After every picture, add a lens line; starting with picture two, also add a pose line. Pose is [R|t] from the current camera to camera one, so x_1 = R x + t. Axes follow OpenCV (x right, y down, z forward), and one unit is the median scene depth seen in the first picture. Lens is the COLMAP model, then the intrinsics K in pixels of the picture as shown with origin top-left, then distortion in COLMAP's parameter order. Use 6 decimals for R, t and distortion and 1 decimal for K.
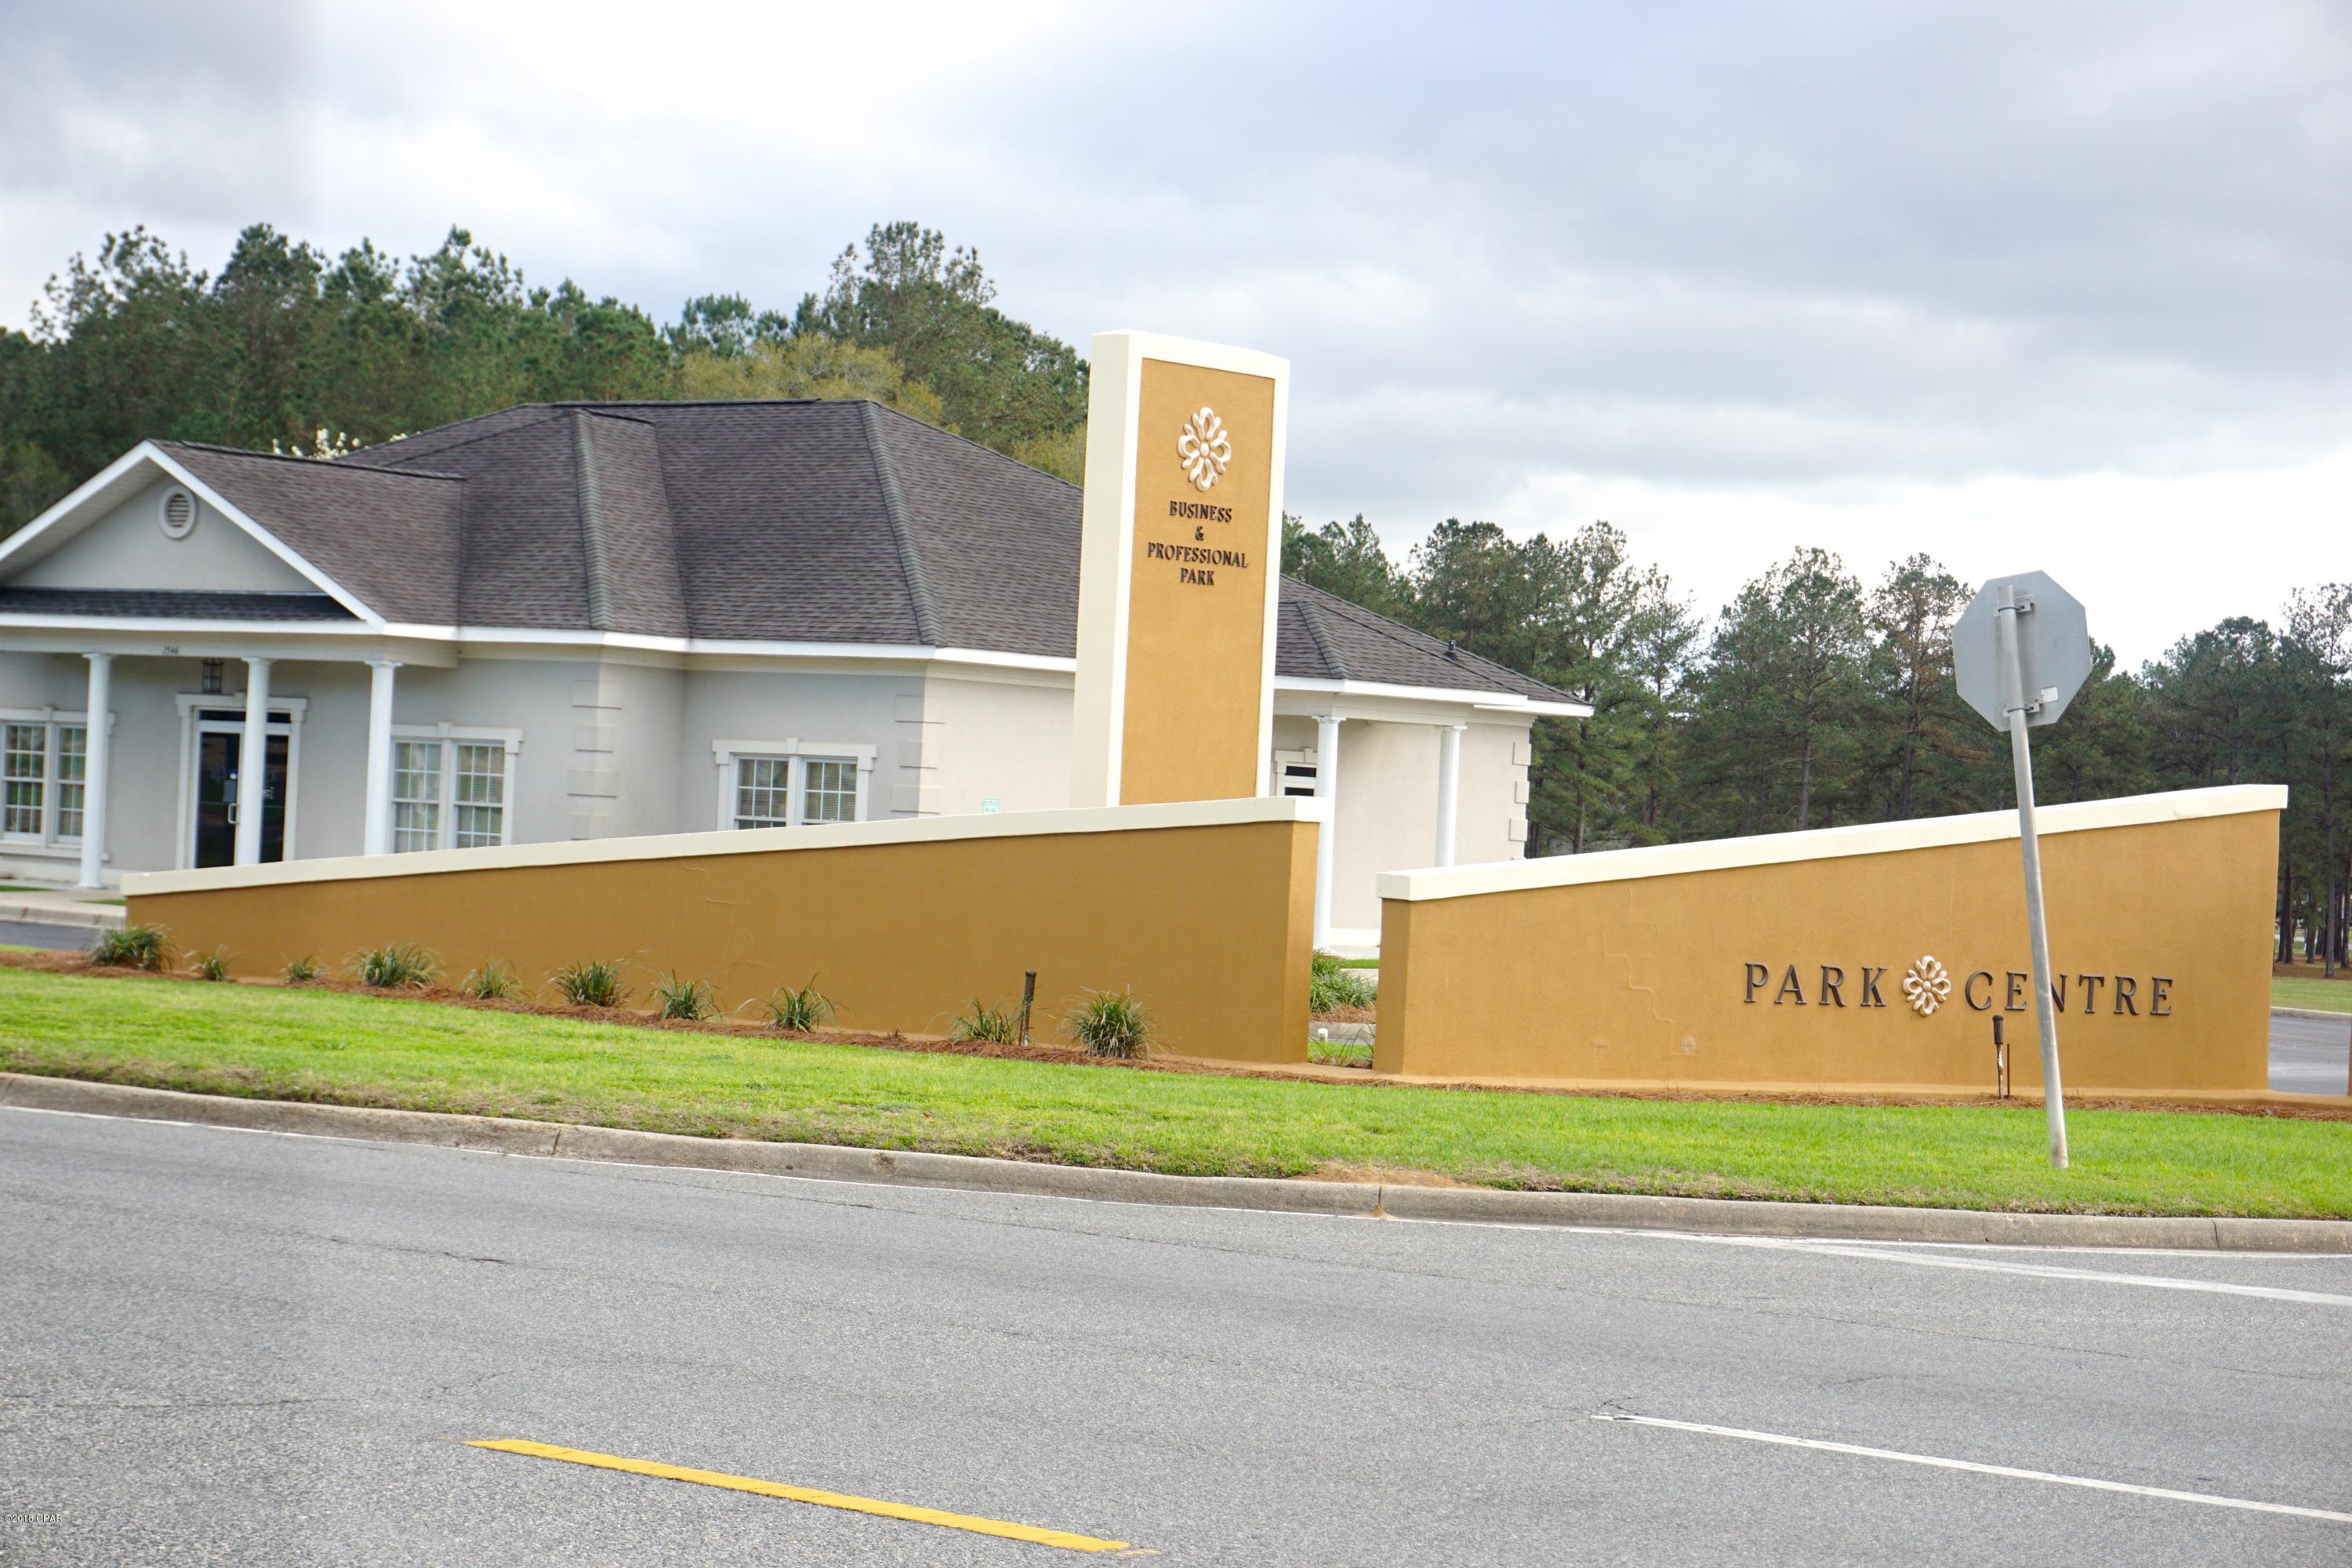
lens RADIAL K [[5005.0, 0, 1095.9], [0, 5005.0, 748.8], [0, 0, 1]] dist [0.002626, 0.000000]
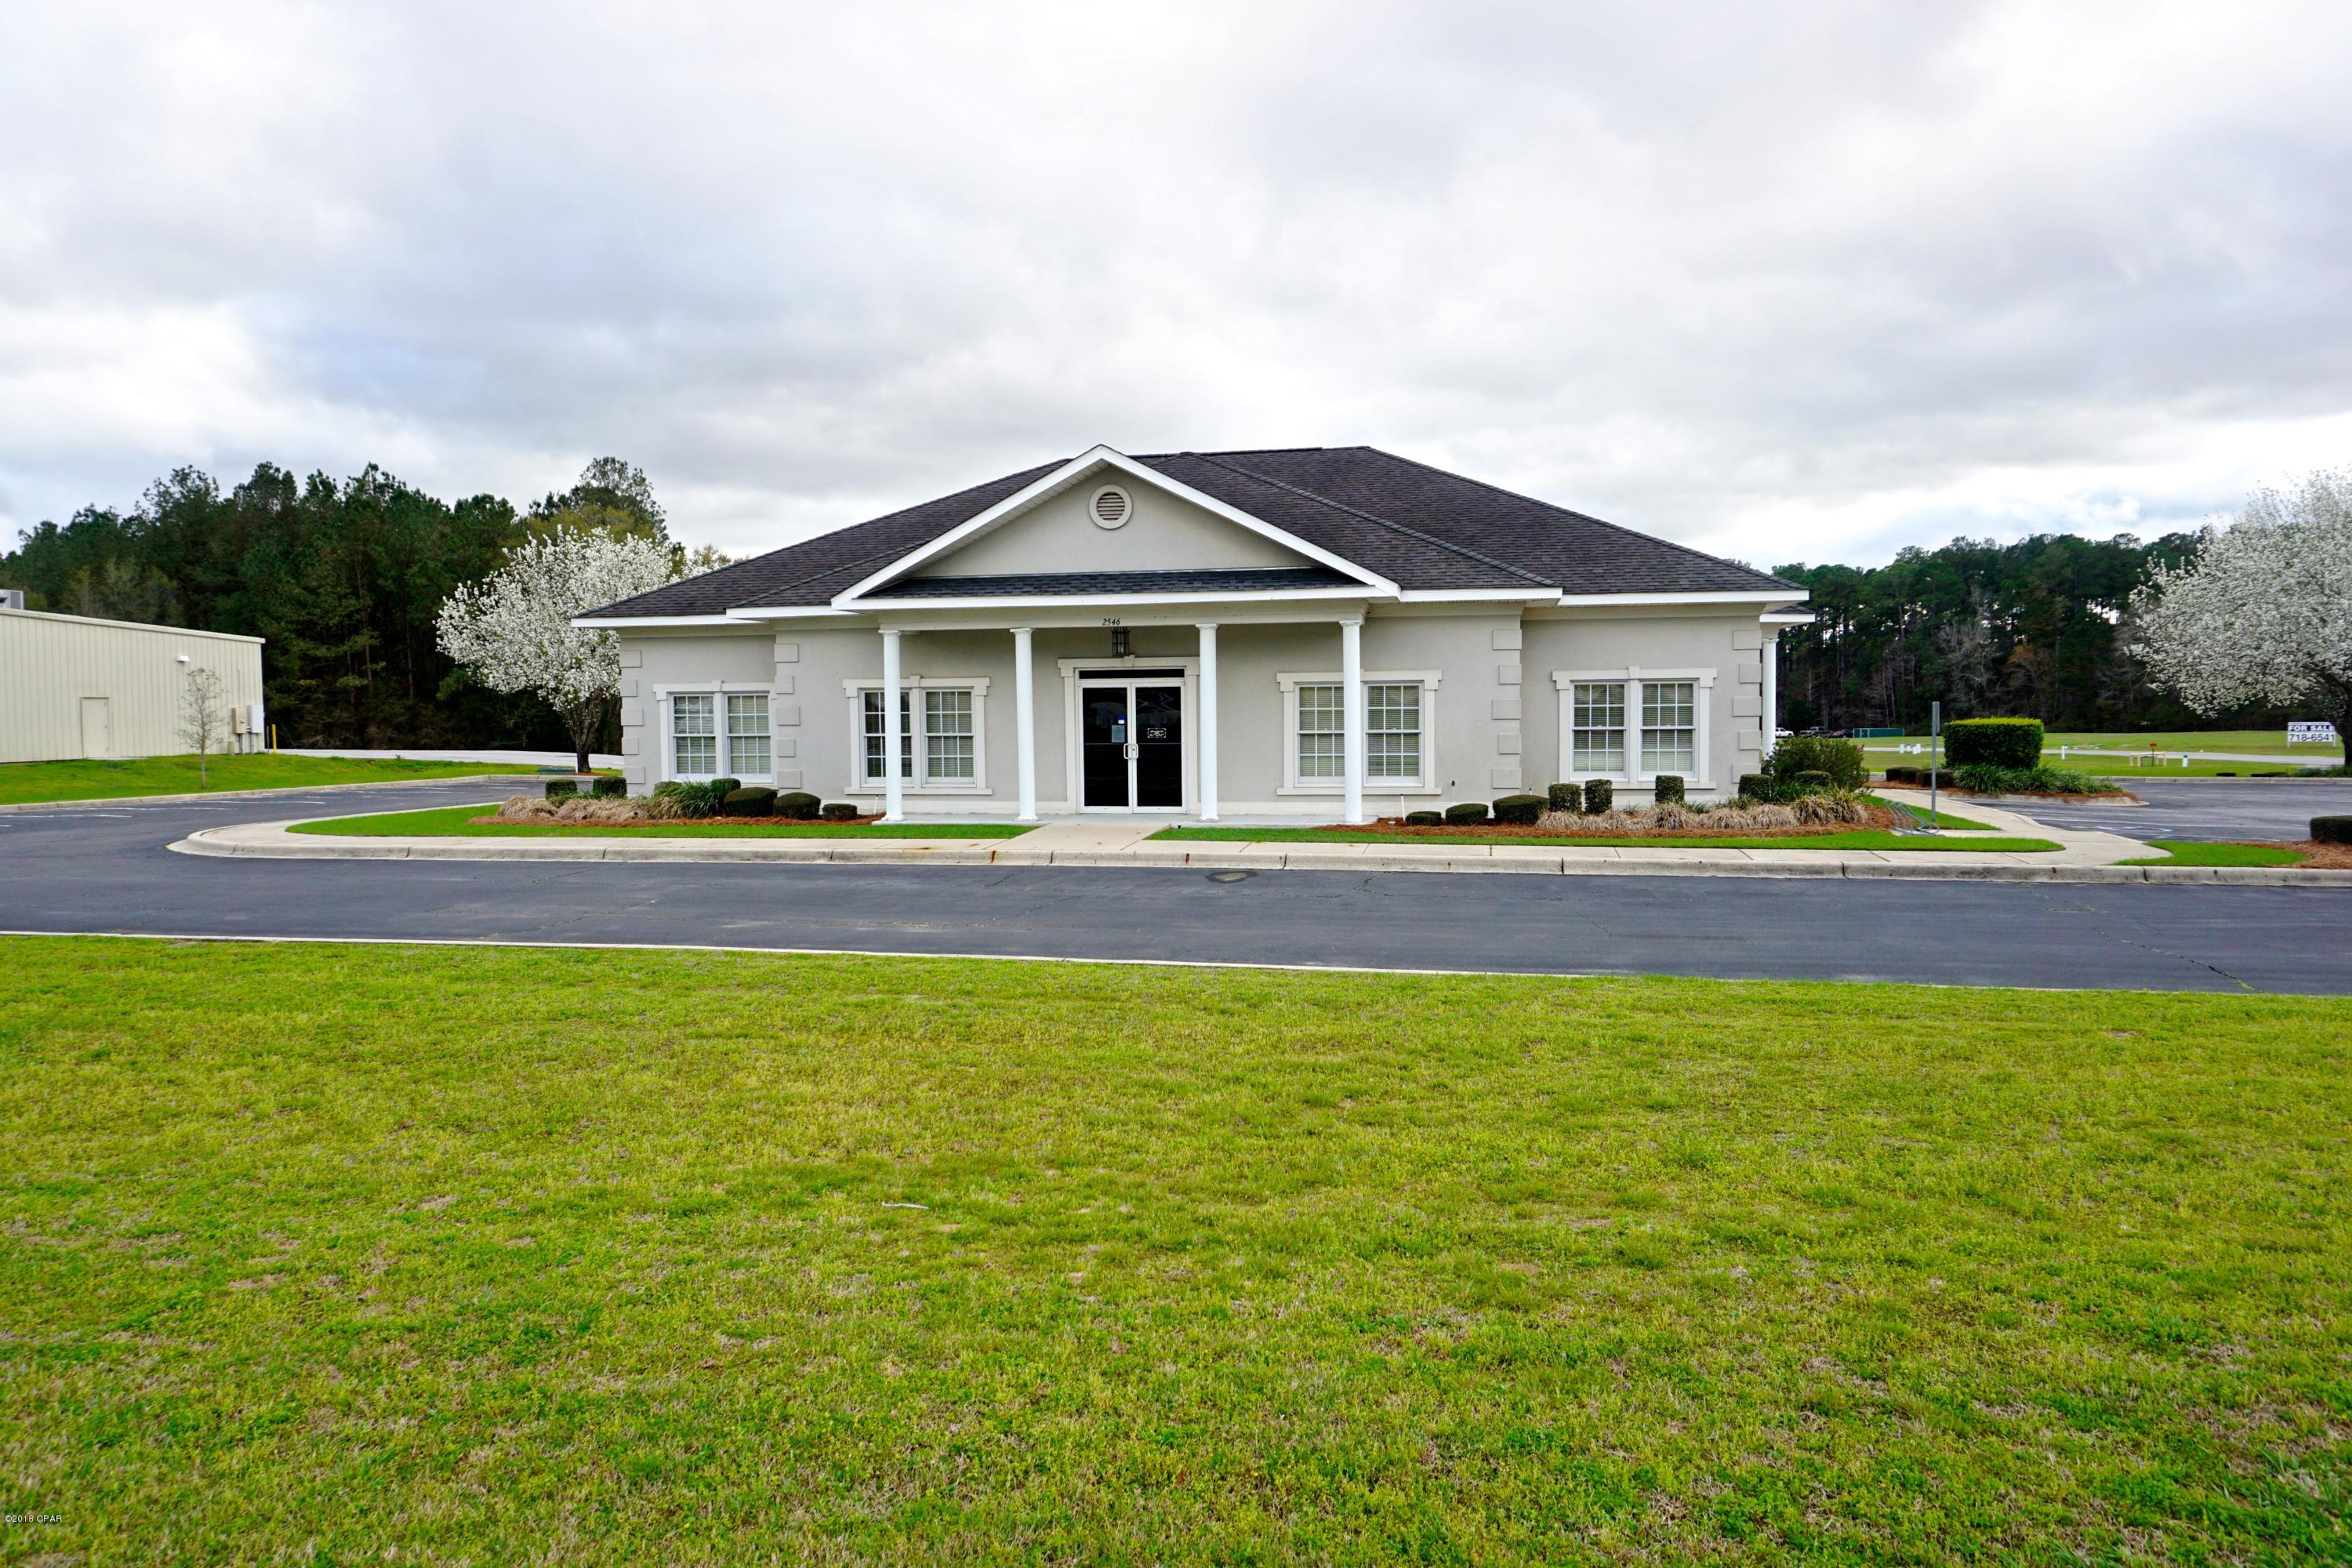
lens RADIAL K [[1600.0, 0, 1171.5], [0, 1600.0, 785.5], [0, 0, 1]] dist [-0.059675, 0.022222]
pose [[0.893900, -0.081024, 0.440882, -0.351020], [0.050400, 0.995459, 0.080756, -0.010782], [-0.445423, -0.049967, 0.893925, 0.651148]]
